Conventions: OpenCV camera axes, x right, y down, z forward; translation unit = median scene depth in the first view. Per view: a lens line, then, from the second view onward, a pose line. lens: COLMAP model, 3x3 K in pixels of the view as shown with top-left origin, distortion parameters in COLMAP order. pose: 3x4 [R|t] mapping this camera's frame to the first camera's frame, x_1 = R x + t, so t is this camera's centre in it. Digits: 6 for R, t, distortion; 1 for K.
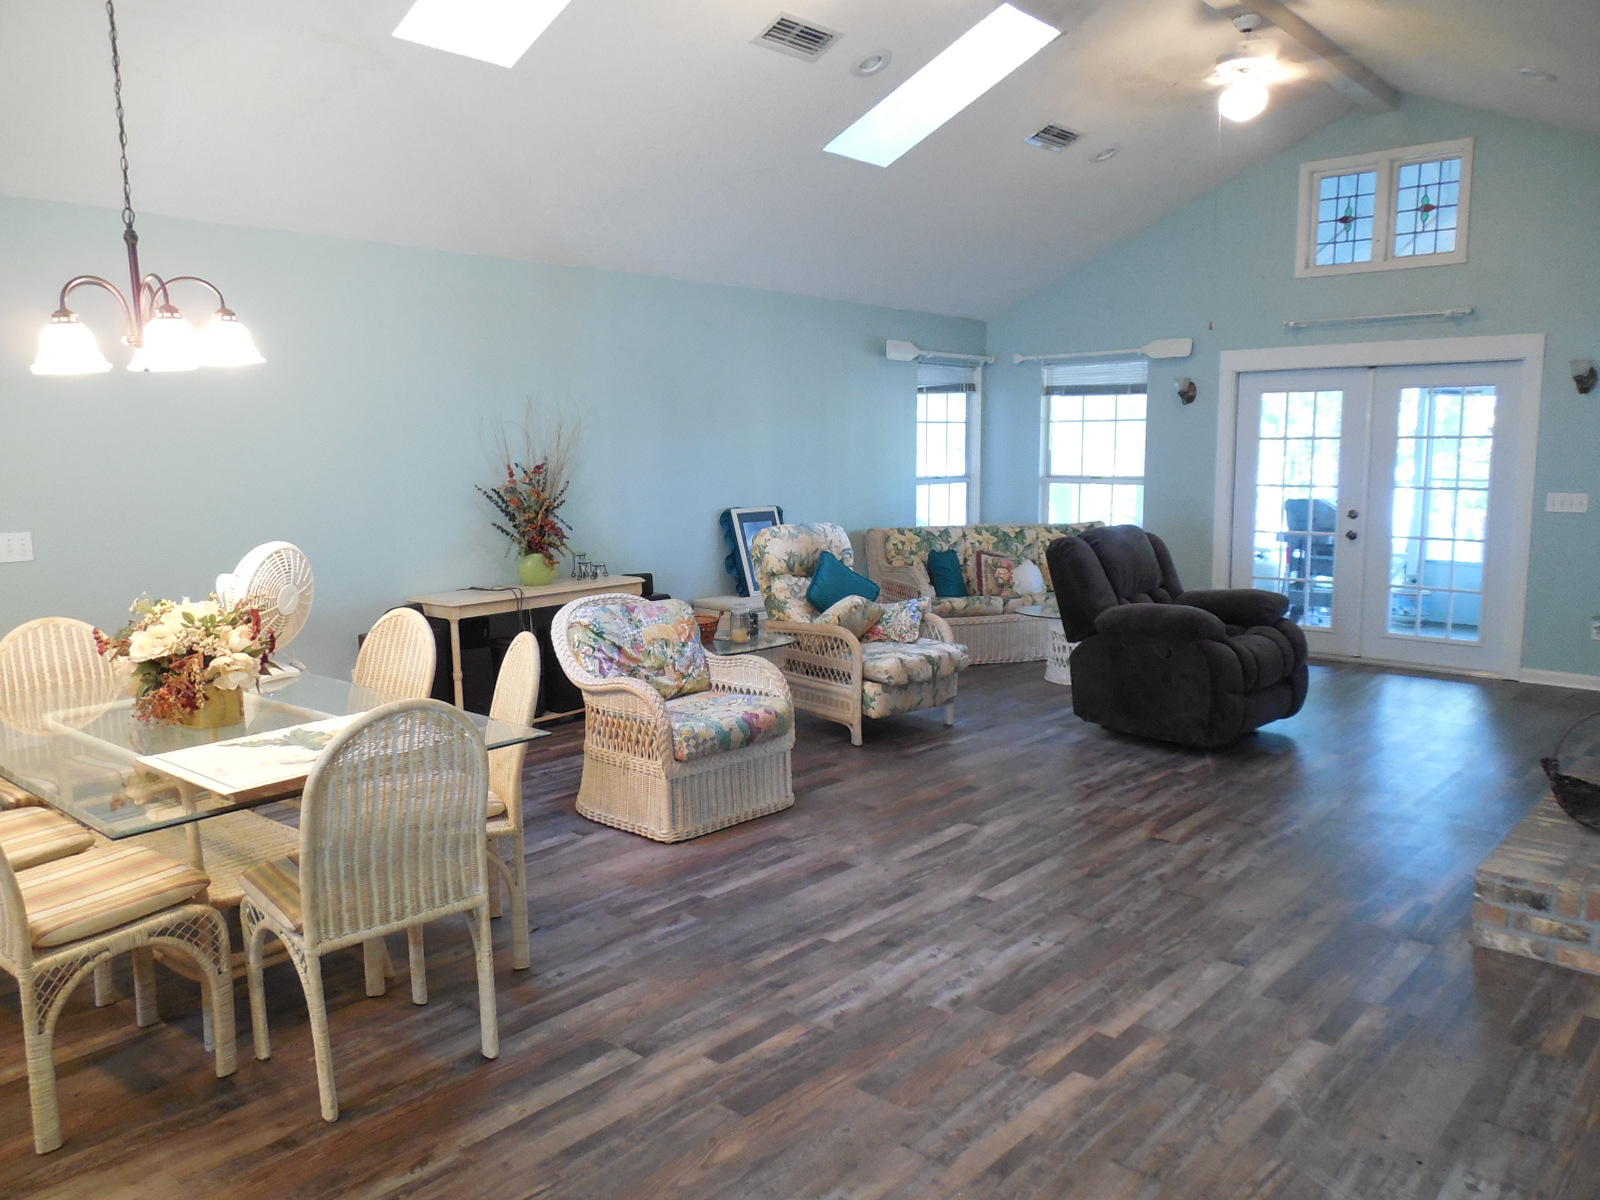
lens RADIAL K [[1203.4, 0, 803.7], [0, 1203.4, 594.2], [0, 0, 1]] dist [0.009258, 0.001715]
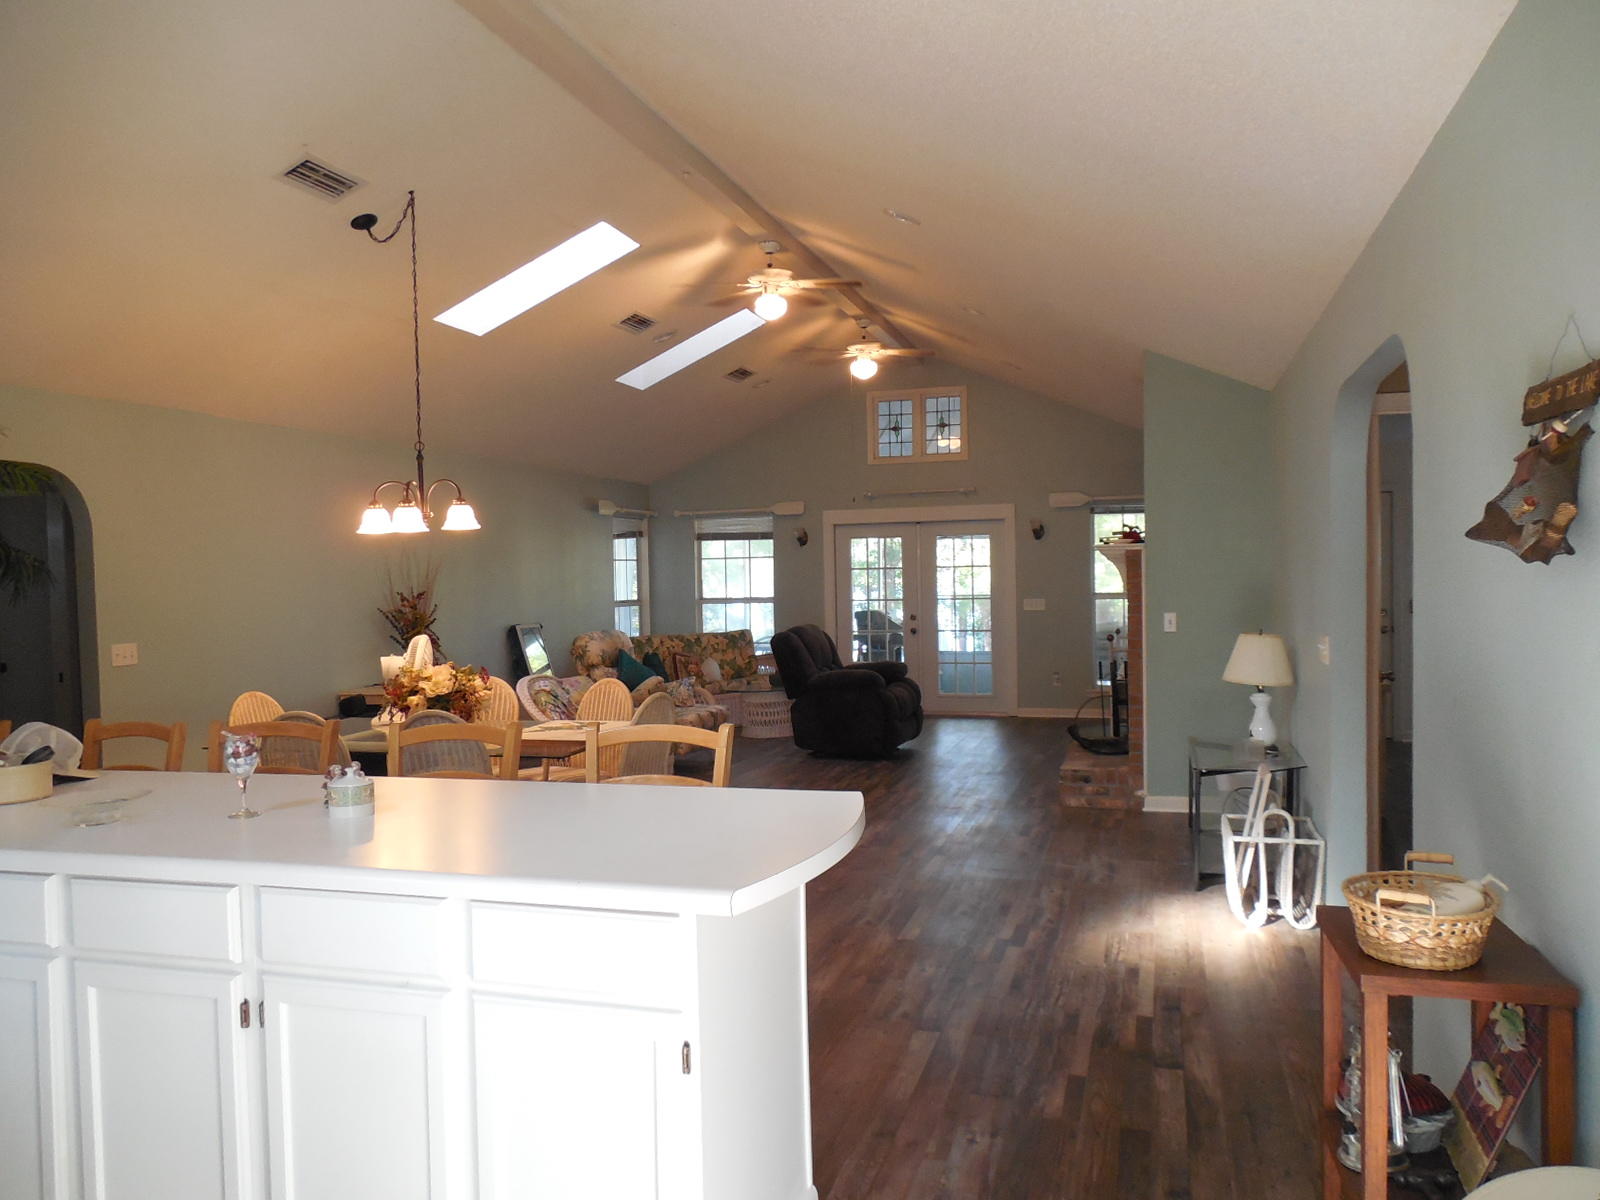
lens RADIAL K [[1174.9, 0, 807.3], [0, 1174.9, 619.1], [0, 0, 1]] dist [-0.006487, 0.000726]
pose [[0.905795, -0.030726, 0.422600, -0.346149], [0.069459, 0.994643, -0.076558, 0.047742], [-0.417984, 0.098699, 0.903077, -0.339444]]
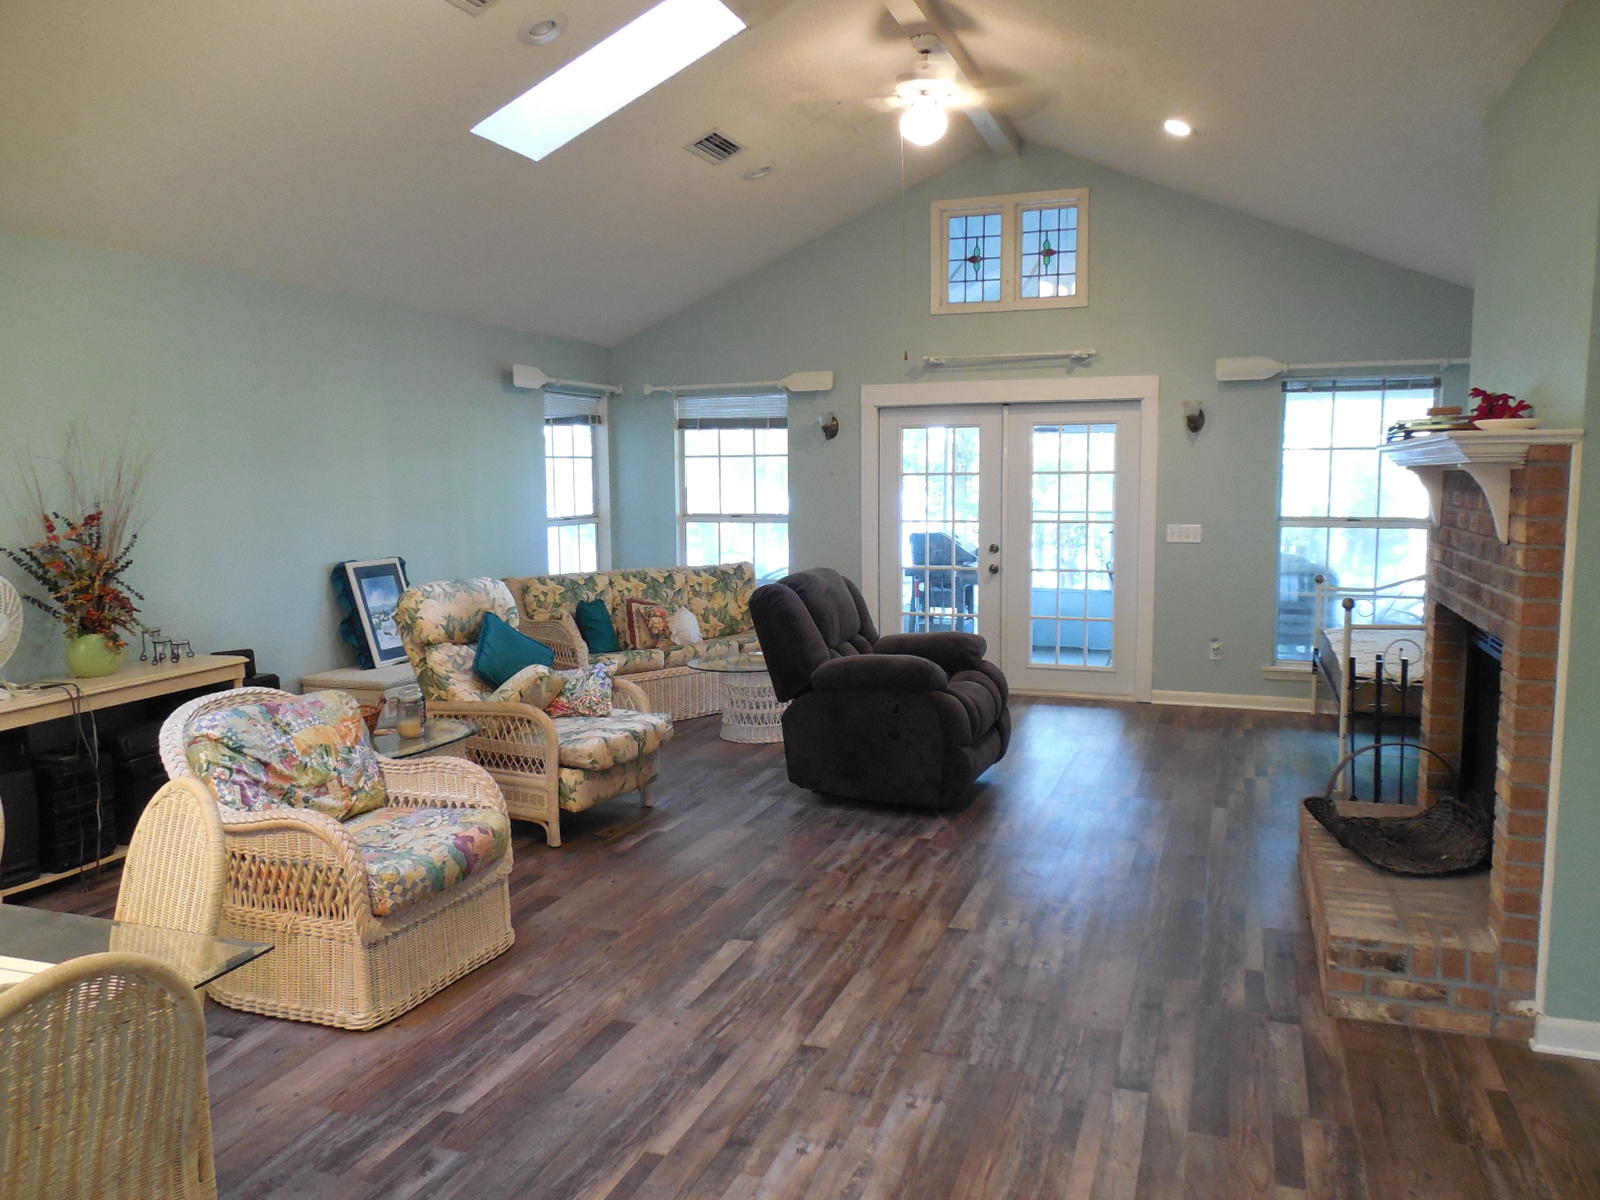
lens RADIAL K [[1205.4, 0, 800.2], [0, 1205.4, 598.7], [0, 0, 1]] dist [0.012614, 0.003798]
pose [[0.930380, -0.041588, 0.364230, -0.079617], [0.050339, 0.998626, -0.014562, -0.020541], [-0.363124, 0.031883, 0.931195, 0.134014]]
